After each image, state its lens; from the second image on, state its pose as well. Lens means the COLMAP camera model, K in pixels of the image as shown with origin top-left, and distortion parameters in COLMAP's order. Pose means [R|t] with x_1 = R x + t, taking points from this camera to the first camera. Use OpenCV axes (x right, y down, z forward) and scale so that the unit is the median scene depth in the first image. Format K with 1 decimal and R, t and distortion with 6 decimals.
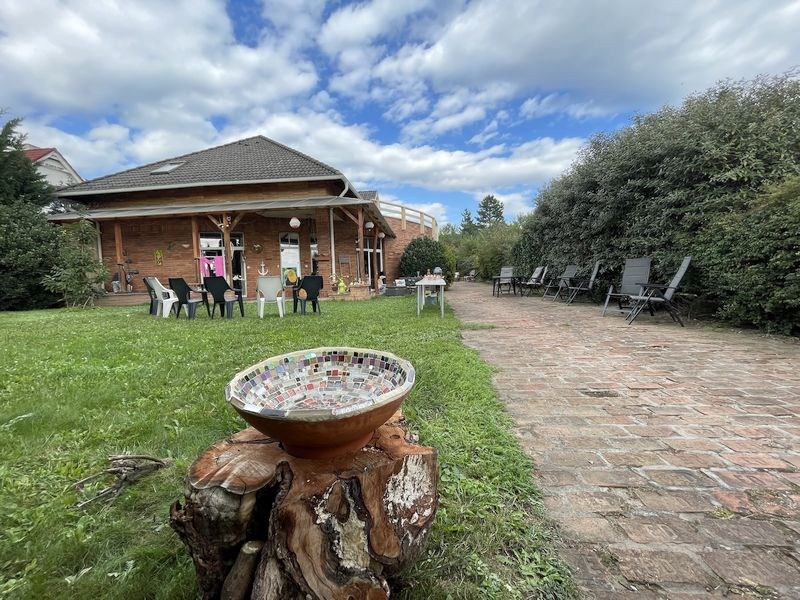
lens RADIAL K [[322.3, 0, 396.8], [0, 322.3, 301.0], [0, 0, 1]] dist [-0.011643, -0.000217]
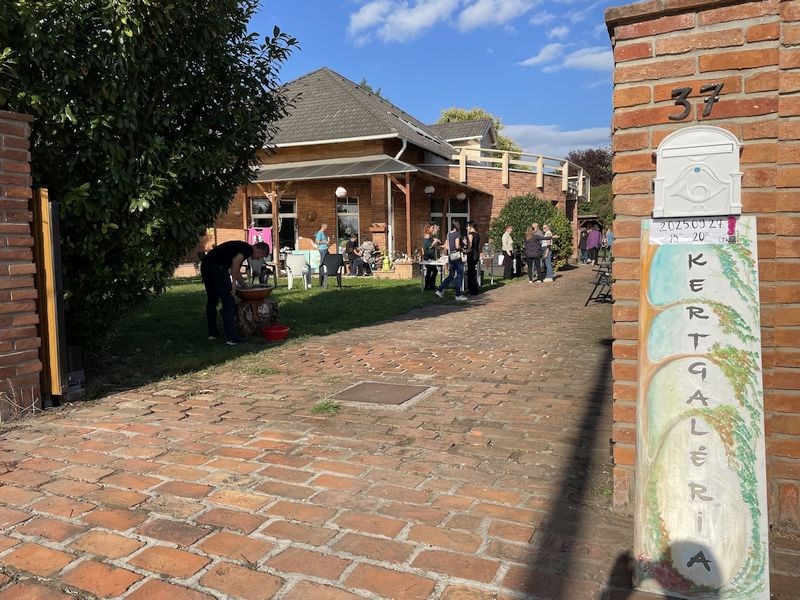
lens RADIAL K [[599.8, 0, 397.5], [0, 599.8, 297.3], [0, 0, 1]] dist [0.056791, -0.070517]
pose [[0.946068, 0.040422, -0.321437, 0.396026], [-0.036163, 0.999161, 0.019213, 0.018894], [0.321944, -0.006553, 0.946736, -0.568704]]
